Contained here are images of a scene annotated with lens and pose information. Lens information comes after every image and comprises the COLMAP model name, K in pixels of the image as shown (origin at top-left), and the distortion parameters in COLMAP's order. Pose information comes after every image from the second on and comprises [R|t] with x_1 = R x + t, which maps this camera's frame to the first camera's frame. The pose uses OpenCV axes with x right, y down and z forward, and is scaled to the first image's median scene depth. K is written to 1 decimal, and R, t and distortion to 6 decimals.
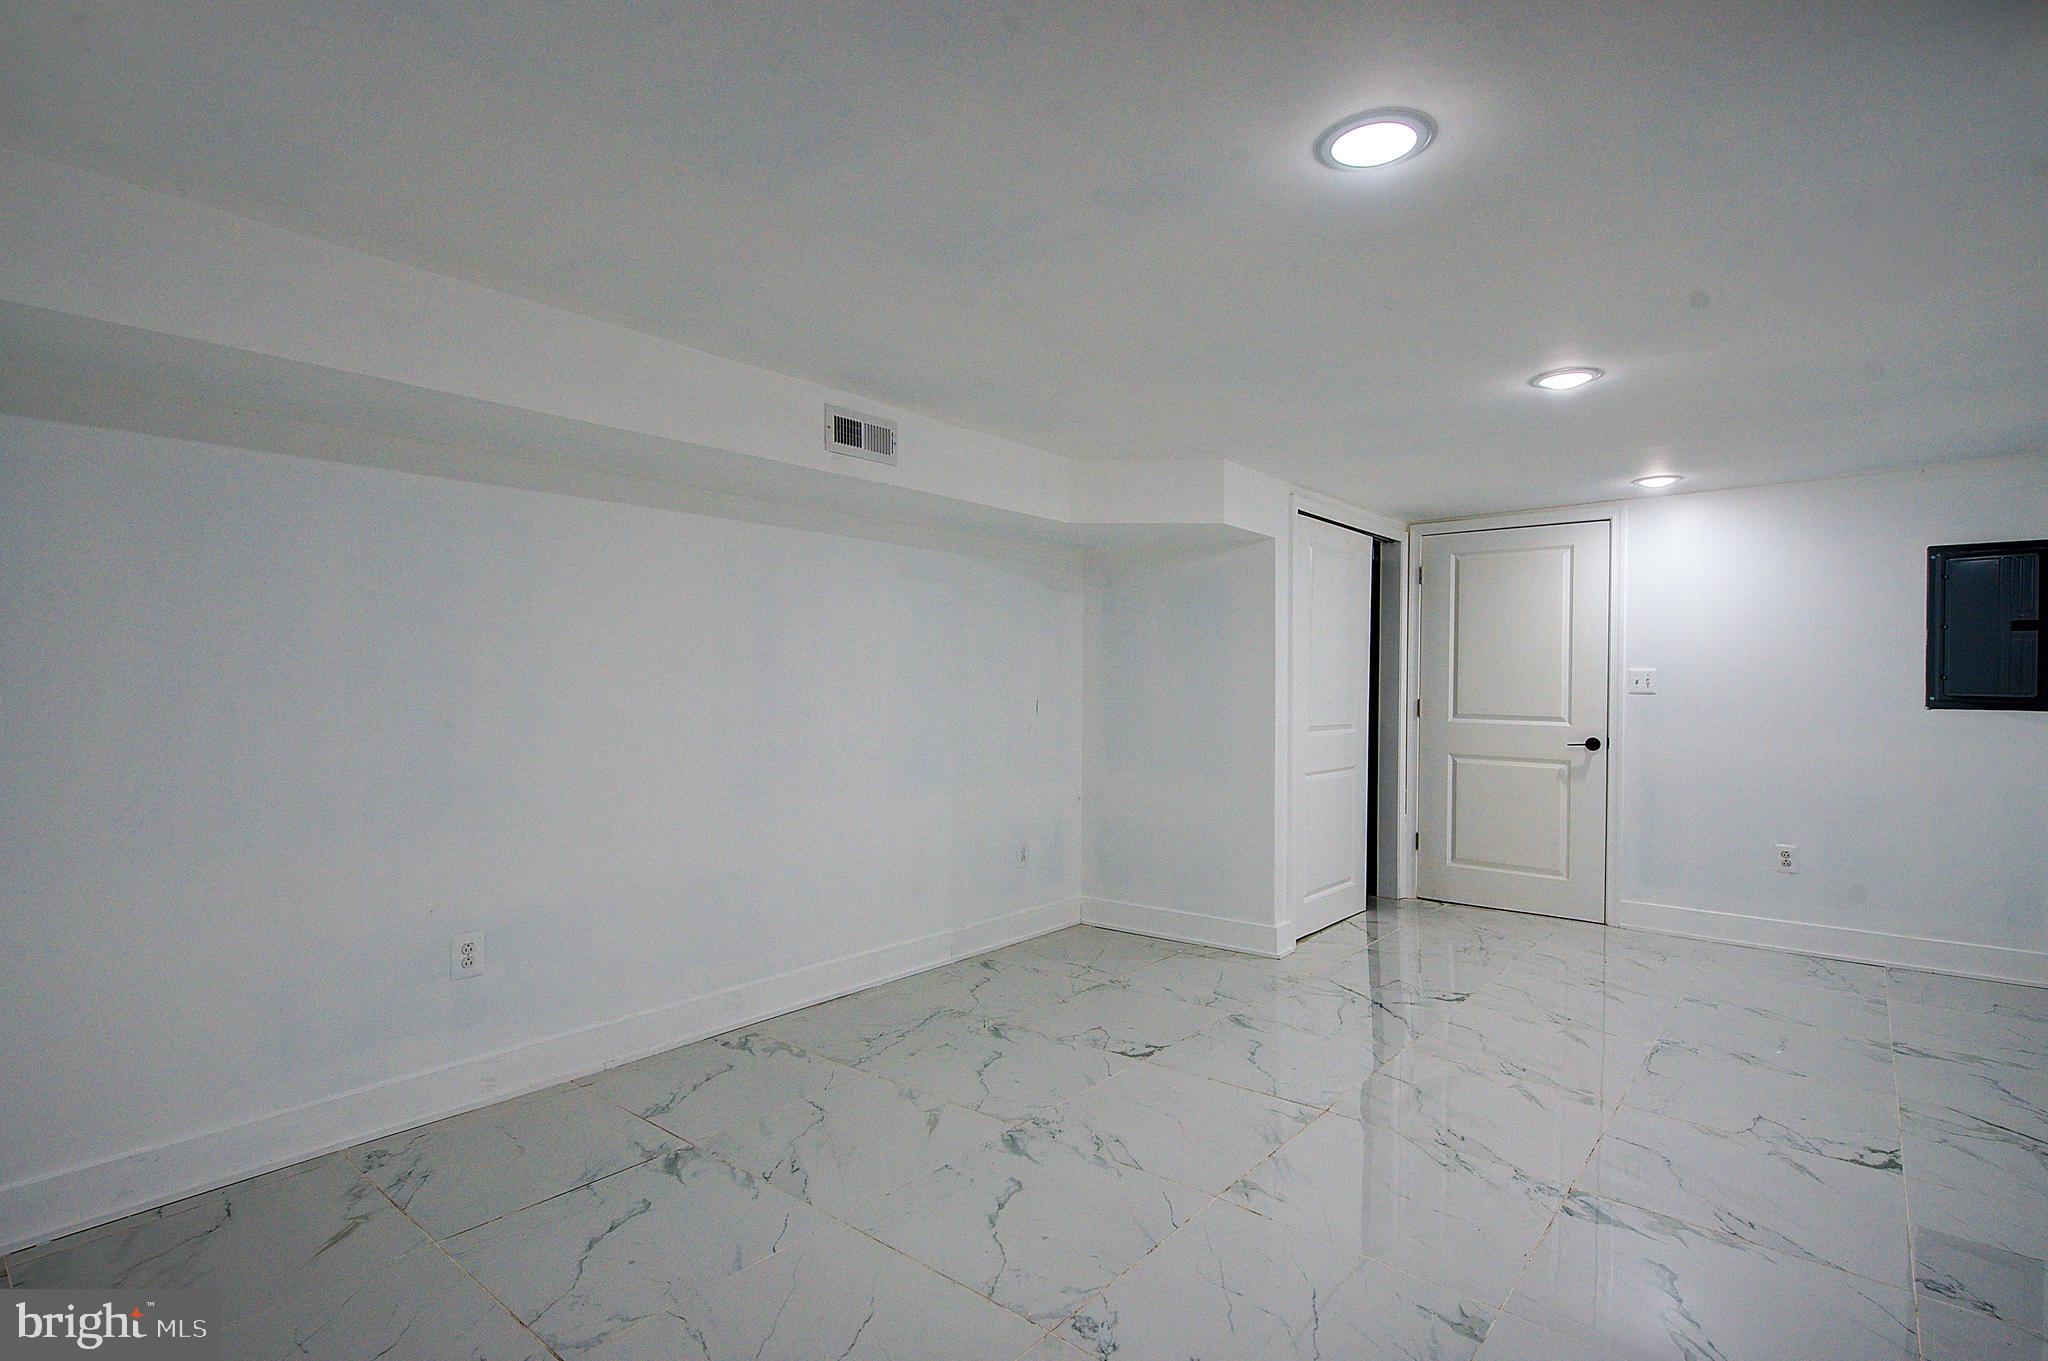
lens RADIAL K [[962.4, 0, 1025.7], [0, 962.4, 684.0], [0, 0, 1]] dist [-0.005127, -0.000537]
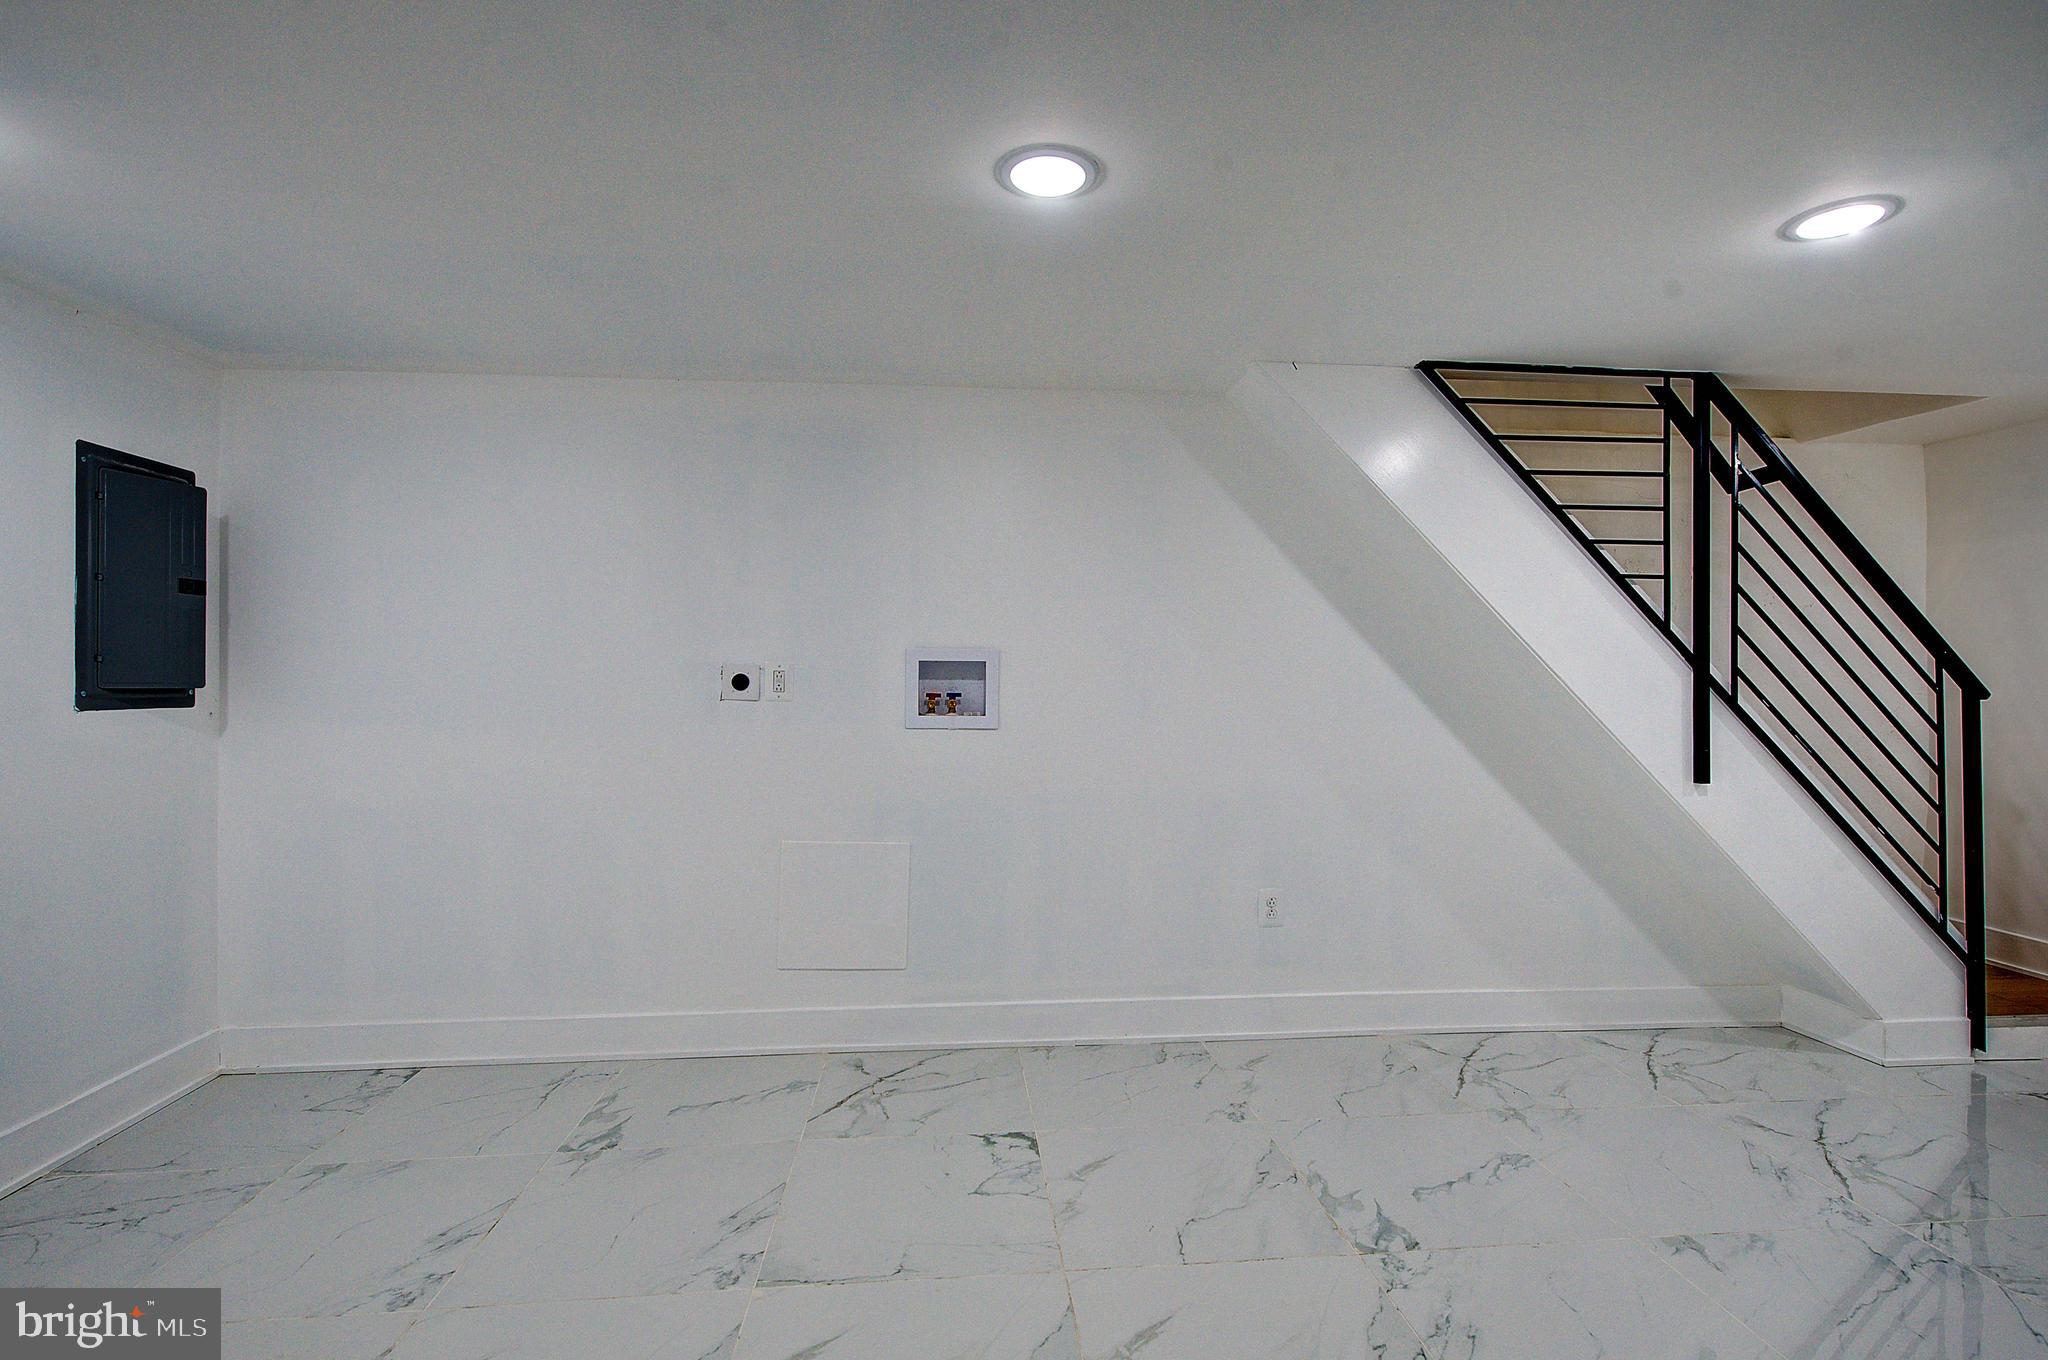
lens RADIAL K [[962.4, 0, 1017.9], [0, 962.4, 673.6], [0, 0, 1]] dist [-0.005127, -0.000537]
pose [[-0.717196, -0.002205, 0.696868, 0.138744], [-0.003285, 0.999995, -0.000217, 0.000898], [-0.696864, -0.002444, -0.717199, 1.363533]]
